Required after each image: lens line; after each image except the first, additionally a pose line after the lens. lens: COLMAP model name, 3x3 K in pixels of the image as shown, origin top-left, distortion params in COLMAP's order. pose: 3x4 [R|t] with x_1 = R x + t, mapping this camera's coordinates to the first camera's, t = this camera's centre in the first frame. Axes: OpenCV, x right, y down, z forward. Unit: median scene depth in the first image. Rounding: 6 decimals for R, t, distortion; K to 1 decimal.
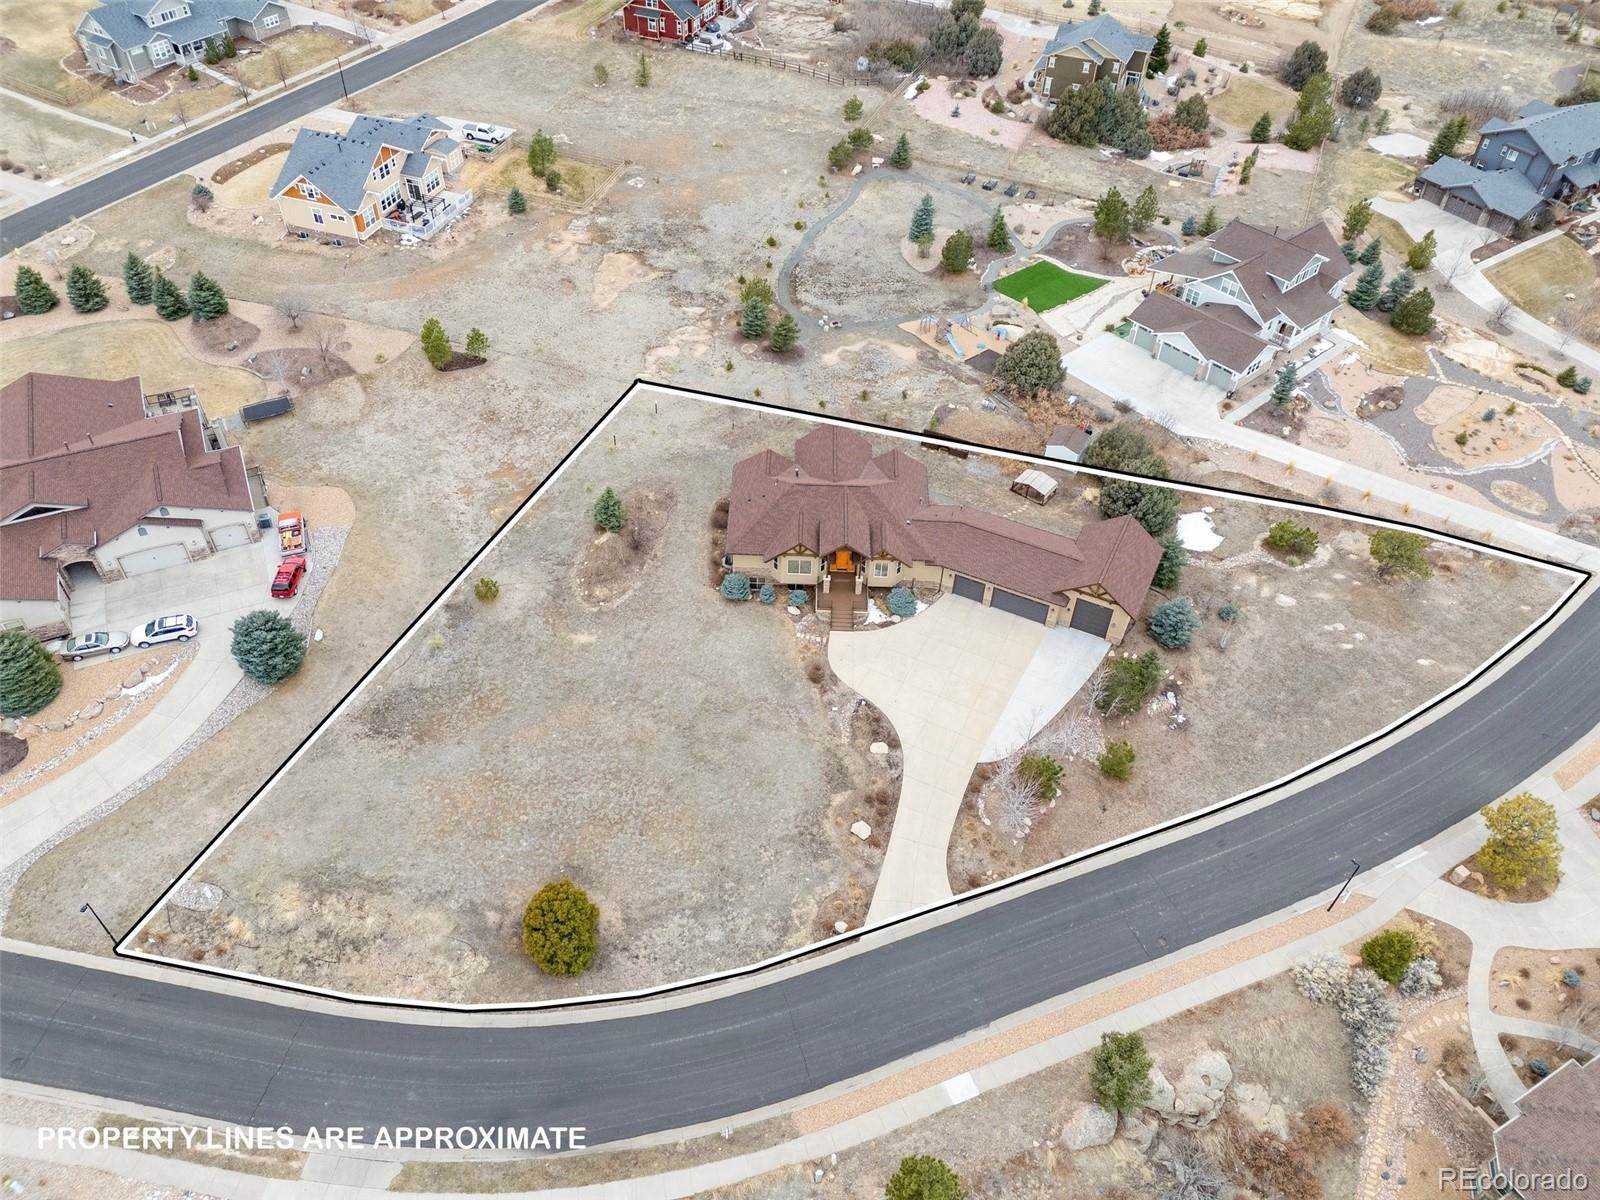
lens RADIAL K [[1173.3, 0, 801.0], [0, 1173.3, 594.0], [0, 0, 1]] dist [0.055647, -0.034973]
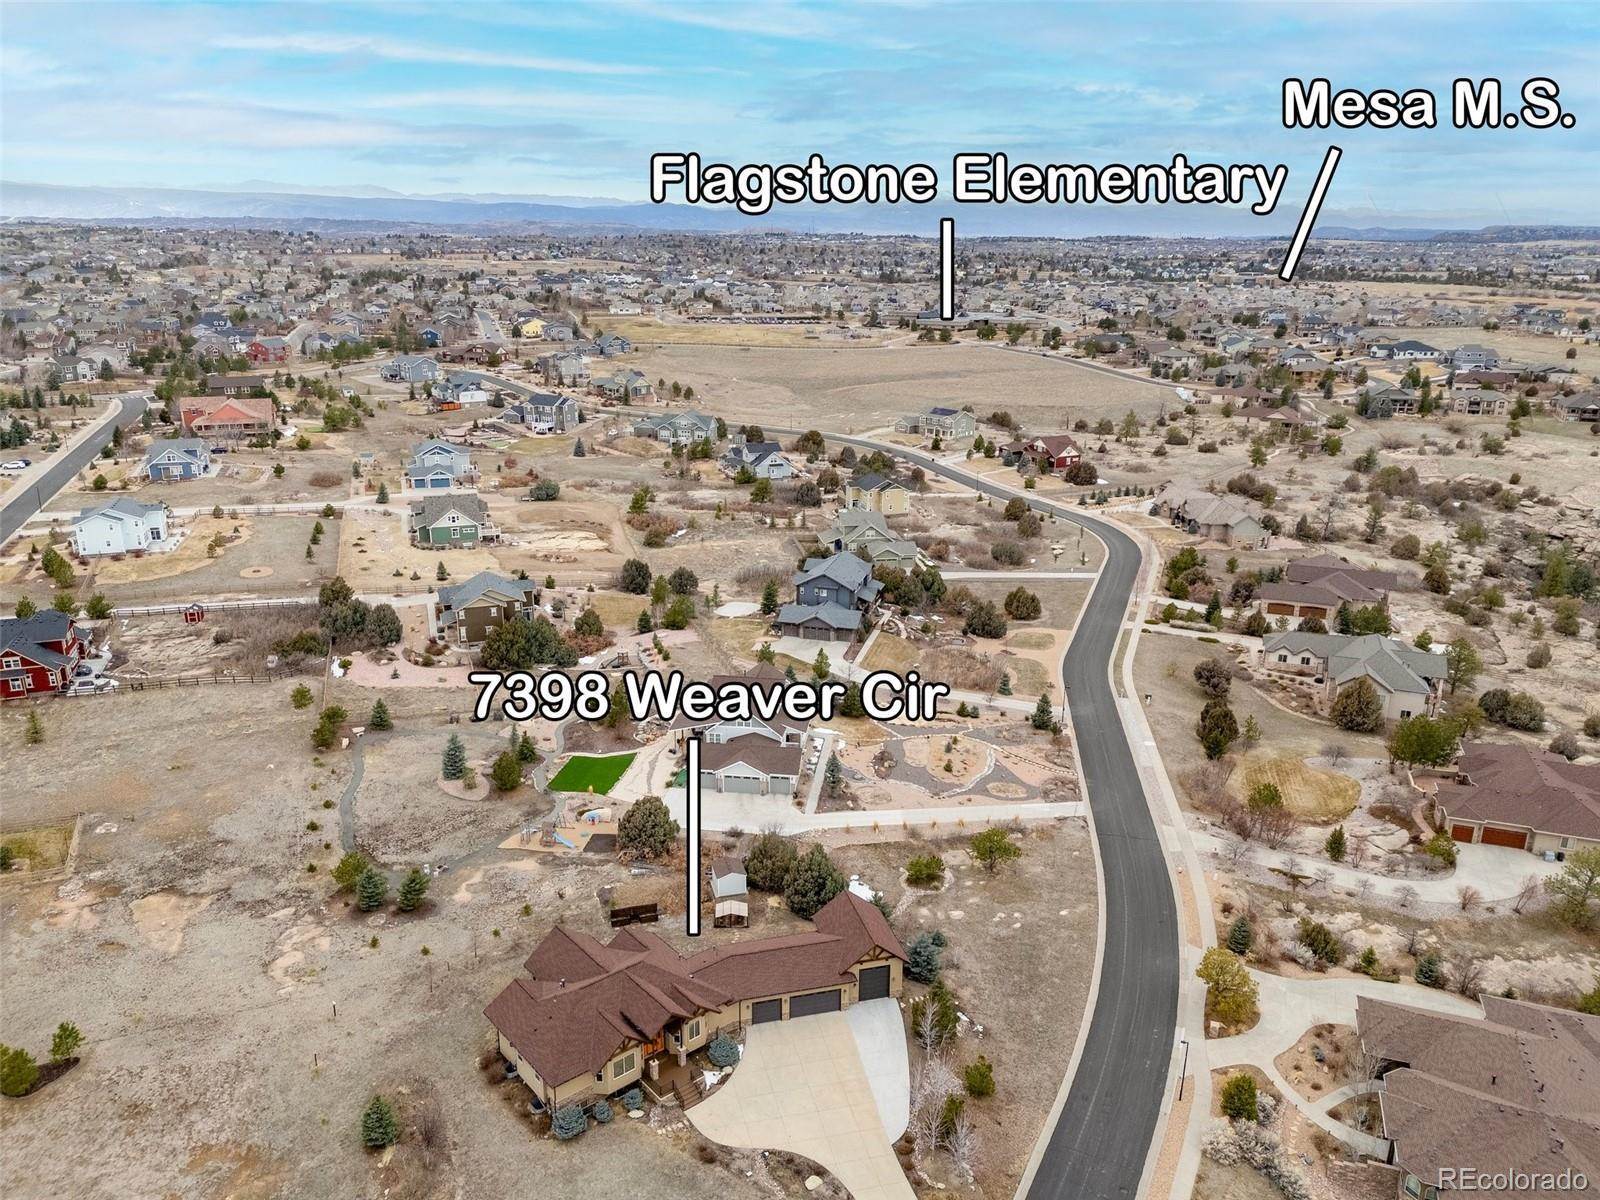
lens RADIAL K [[1173.3, 0, 808.4], [0, 1173.3, 605.0], [0, 0, 1]] dist [0.055647, -0.034973]
pose [[0.753142, -0.225321, 0.618068, -0.399392], [0.466157, 0.845721, -0.259718, -0.020285], [-0.464193, 0.483721, 0.741983, 0.021503]]
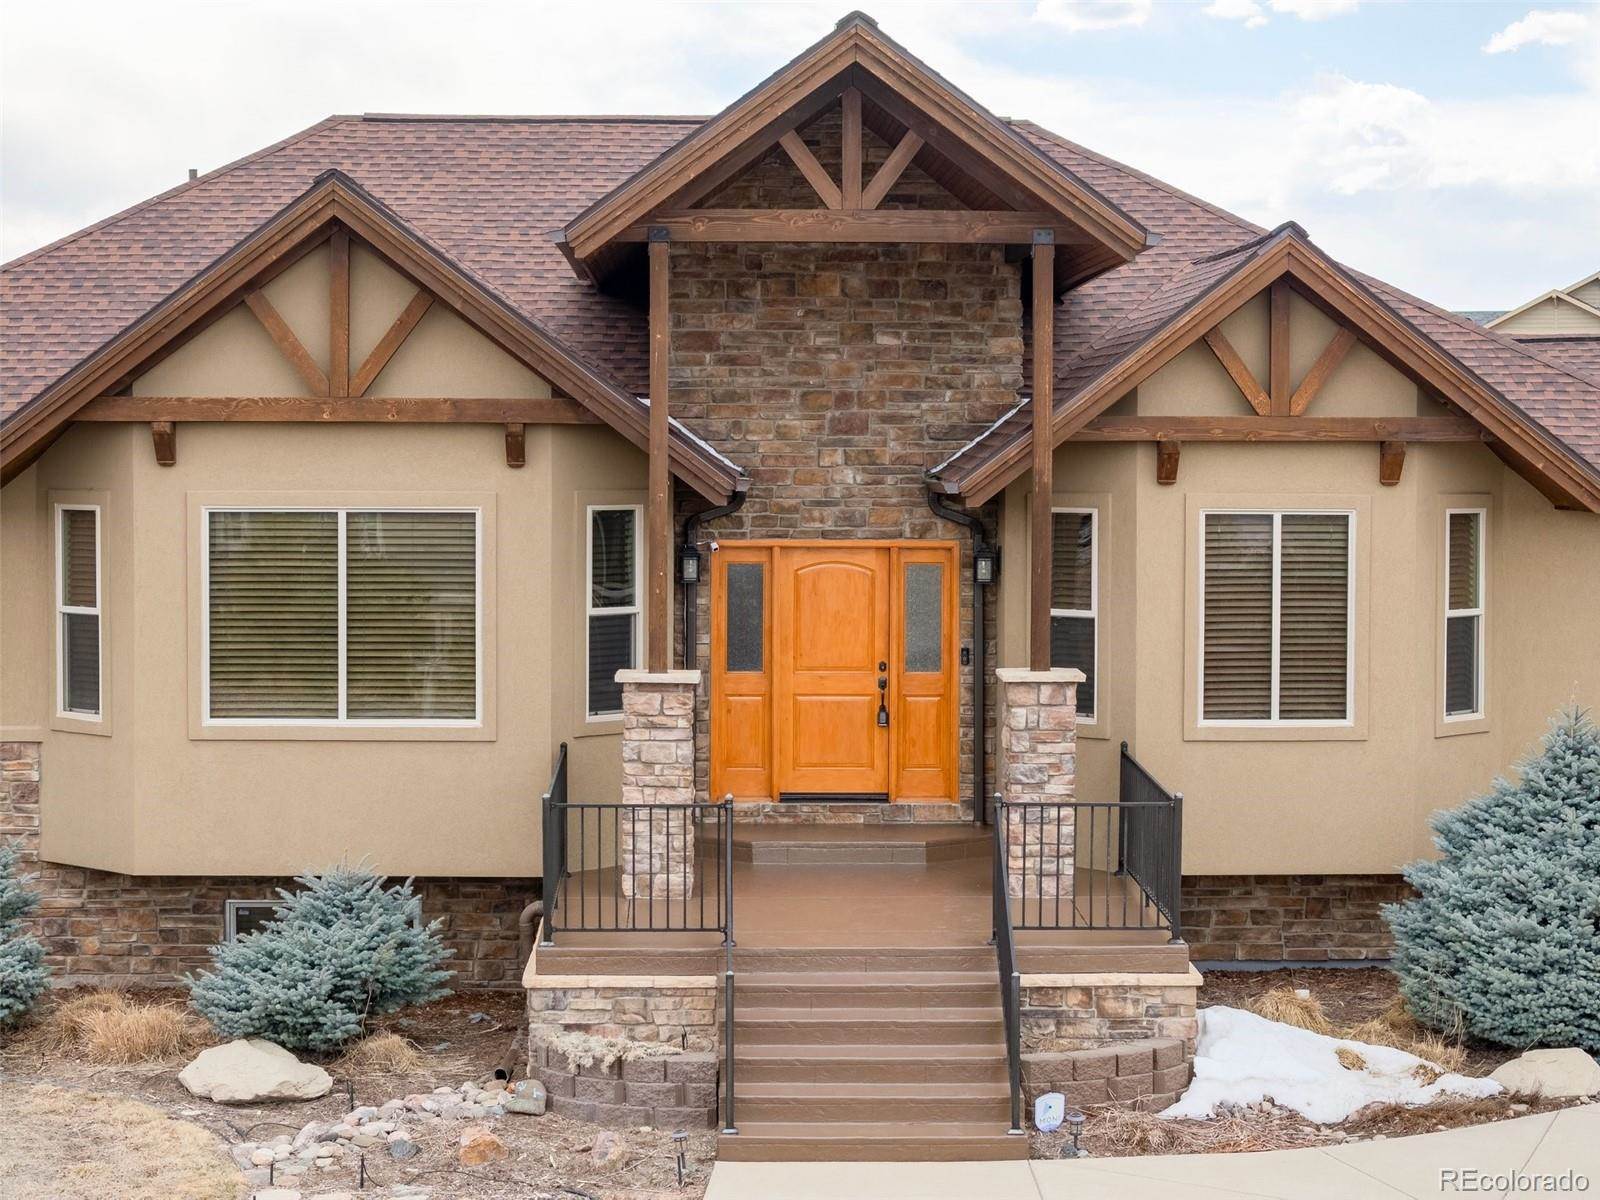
lens RADIAL K [[3205.3, 0, 792.2], [0, 3205.3, 599.4], [0, 0, 1]] dist [-0.141212, 0.000000]
pose [[0.999057, -0.028518, 0.032731, 0.024149], [0.042996, 0.754104, -0.655346, 0.131613], [-0.005993, 0.656136, 0.754619, 0.808973]]
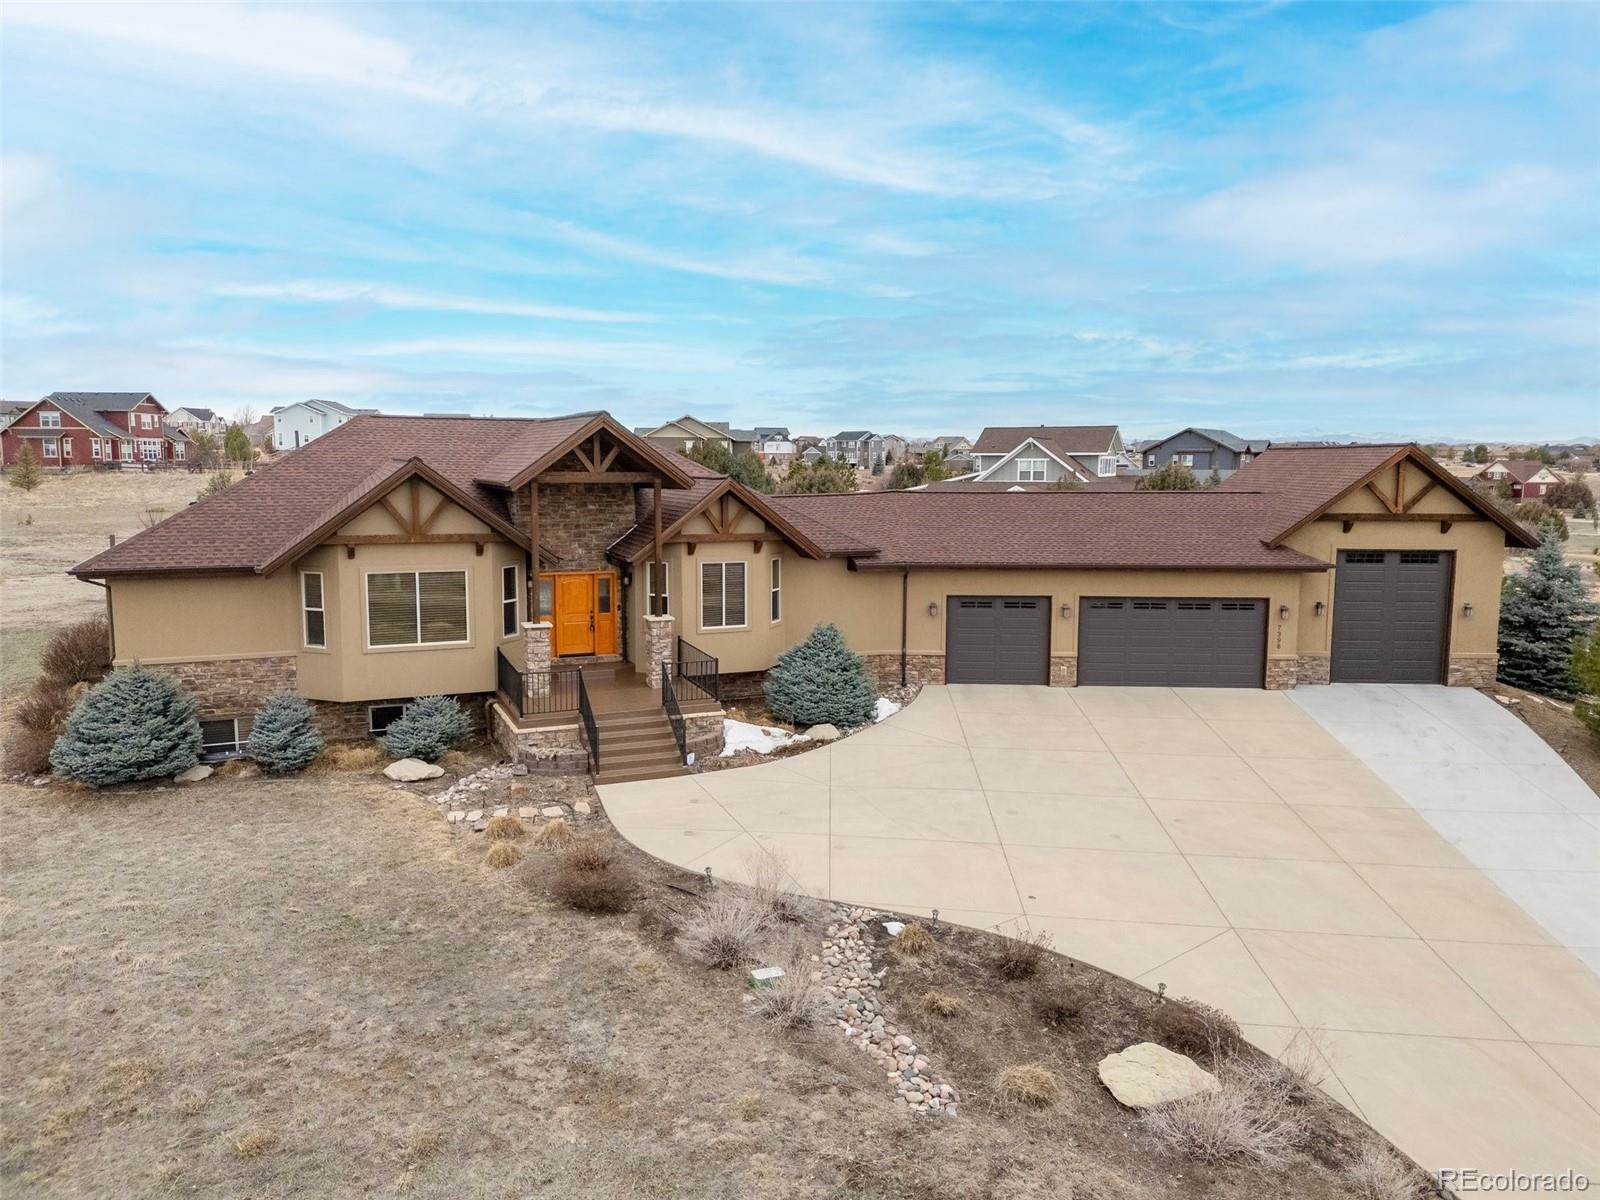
lens RADIAL K [[1173.3, 0, 803.5], [0, 1173.3, 591.6], [0, 0, 1]] dist [0.055647, -0.034973]
pose [[0.911584, -0.073947, 0.404408, -0.027900], [0.300350, 0.791484, -0.532299, 0.134117], [-0.280721, 0.606700, 0.743715, 0.773473]]
